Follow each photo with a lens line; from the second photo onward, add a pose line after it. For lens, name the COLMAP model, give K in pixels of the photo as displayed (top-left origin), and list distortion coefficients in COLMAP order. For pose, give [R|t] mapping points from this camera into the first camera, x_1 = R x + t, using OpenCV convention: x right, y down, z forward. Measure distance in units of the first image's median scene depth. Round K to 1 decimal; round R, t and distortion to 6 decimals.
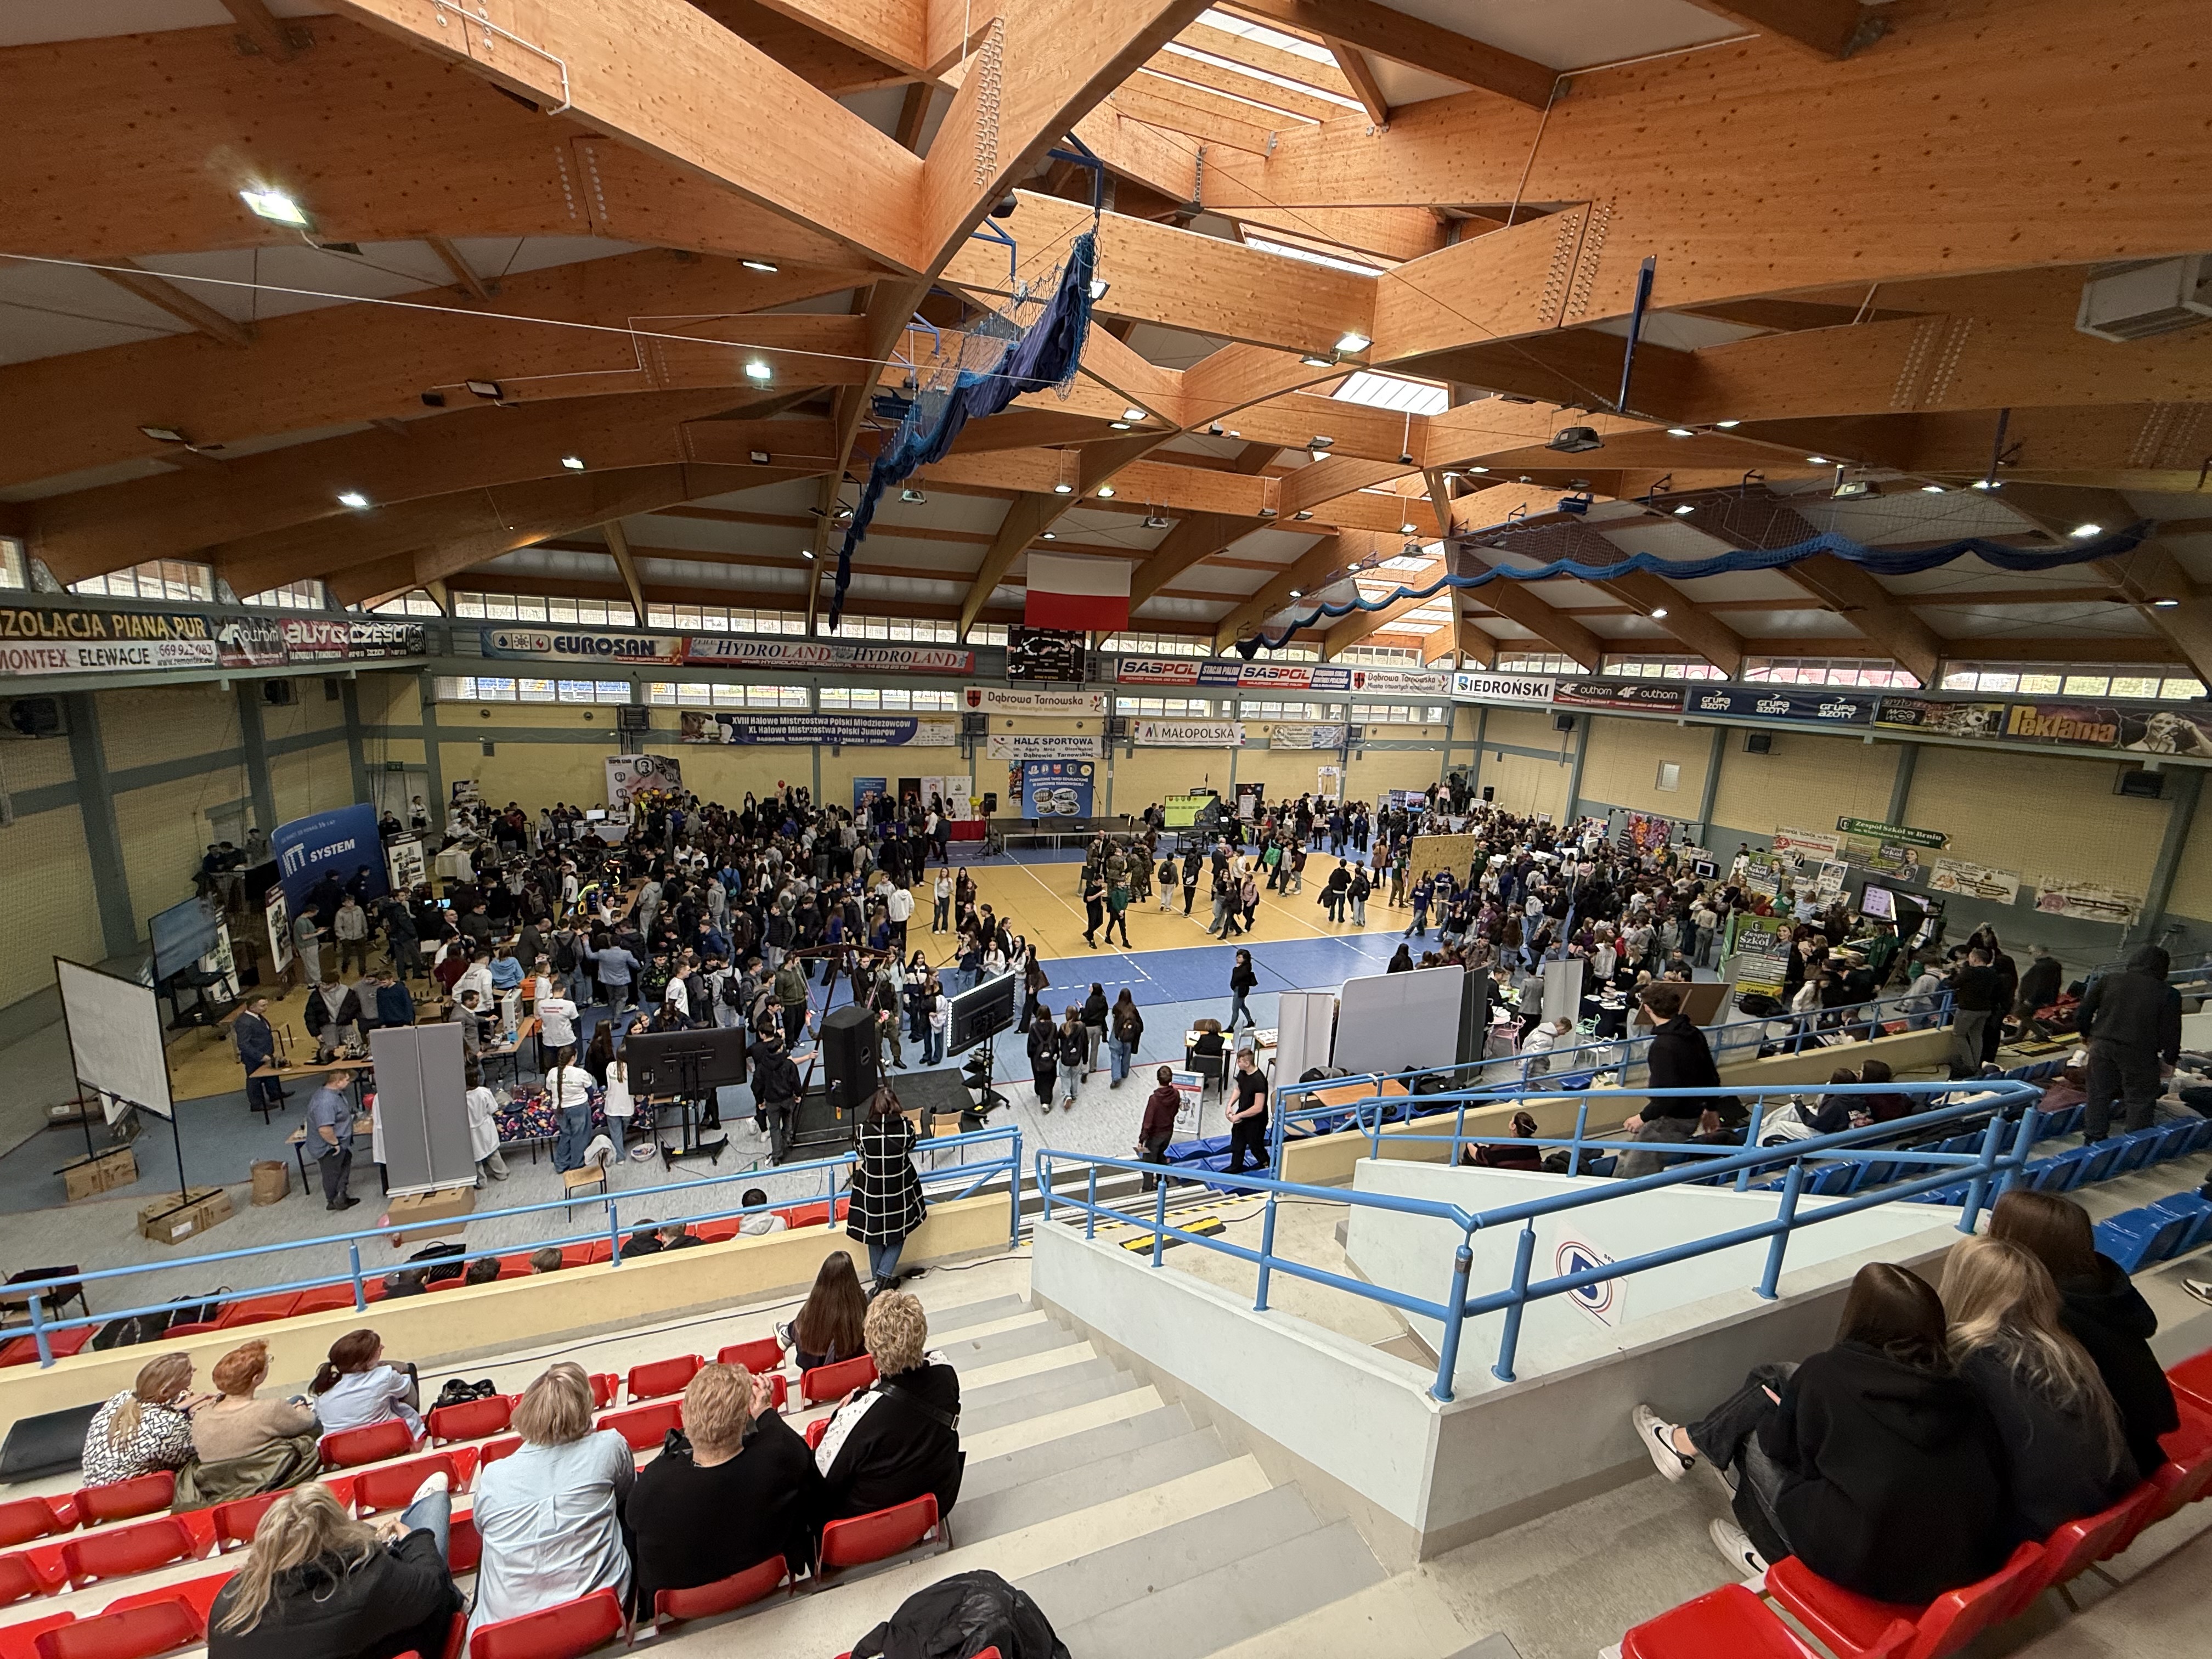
lens RADIAL K [[885.9, 0, 1098.8], [0, 885.9, 833.7], [0, 0, 1]] dist [0.001720, 0.000173]
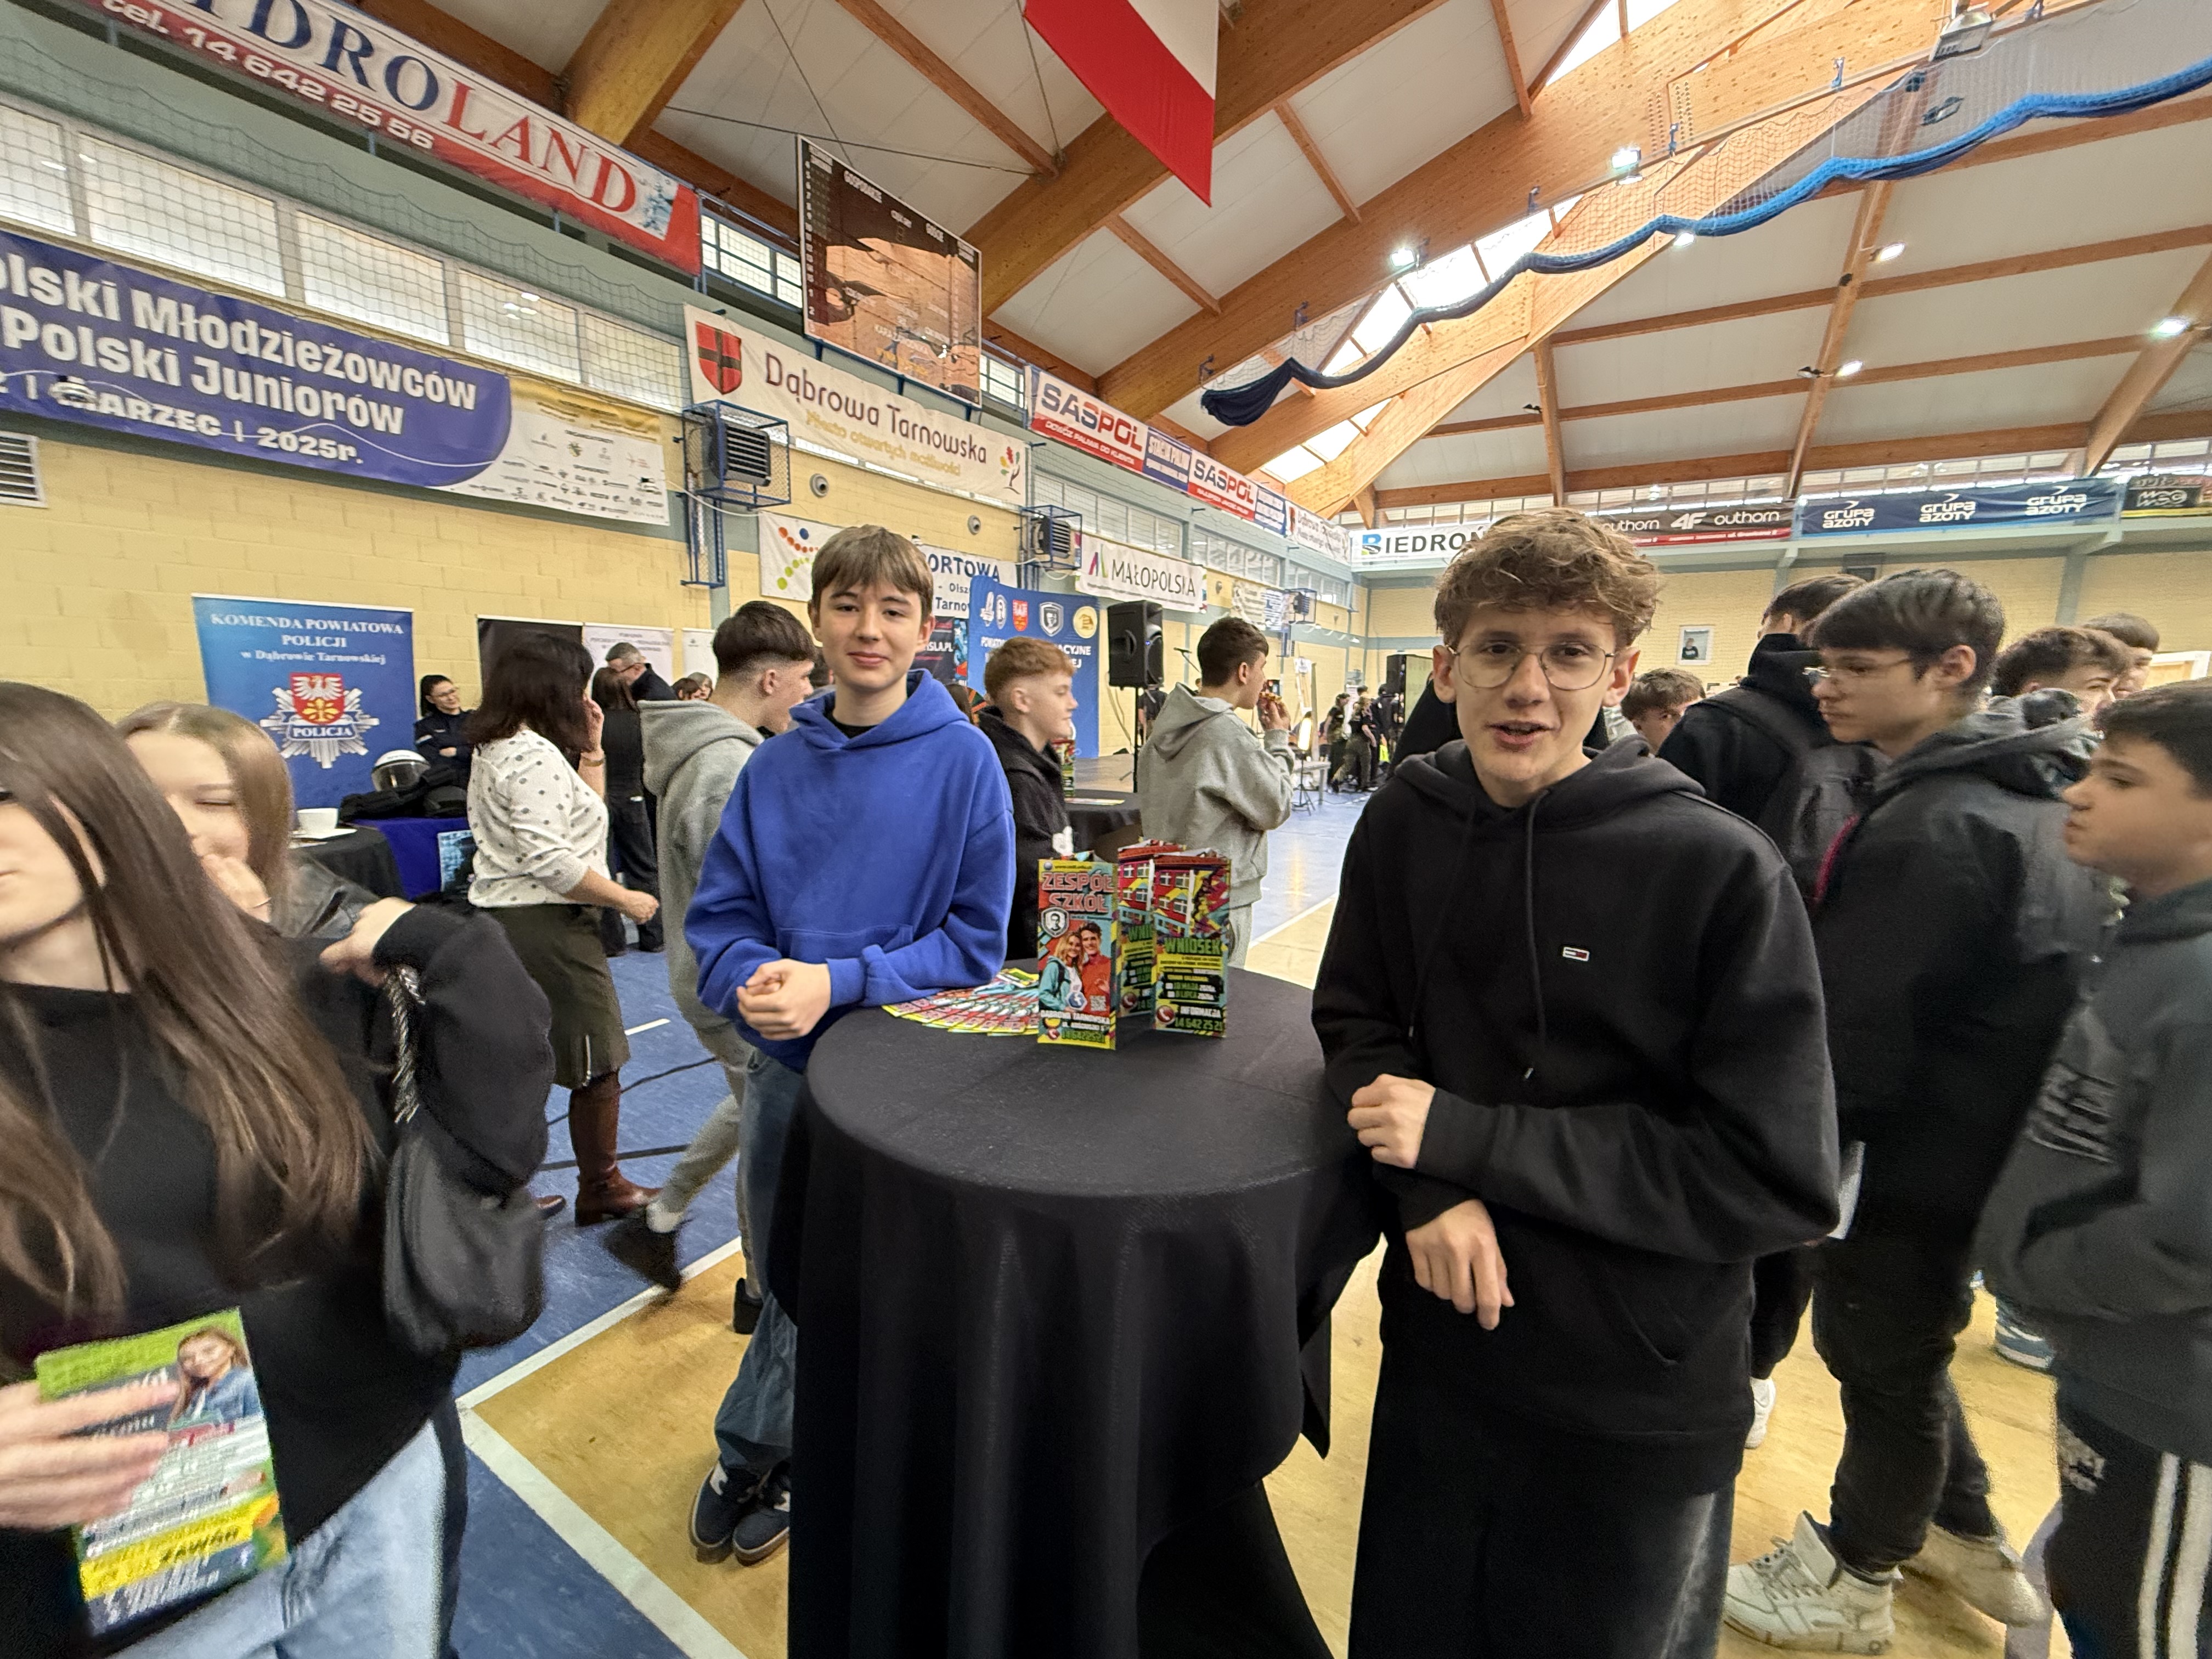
lens RADIAL K [[885.9, 0, 1106.3], [0, 885.9, 829.0], [0, 0, 1]] dist [0.001720, 0.000173]
pose [[0.802582, -0.122613, 0.583805, -0.225810], [0.134453, 0.990648, 0.023221, 0.005760], [-0.581192, 0.059858, 0.811562, 0.707049]]
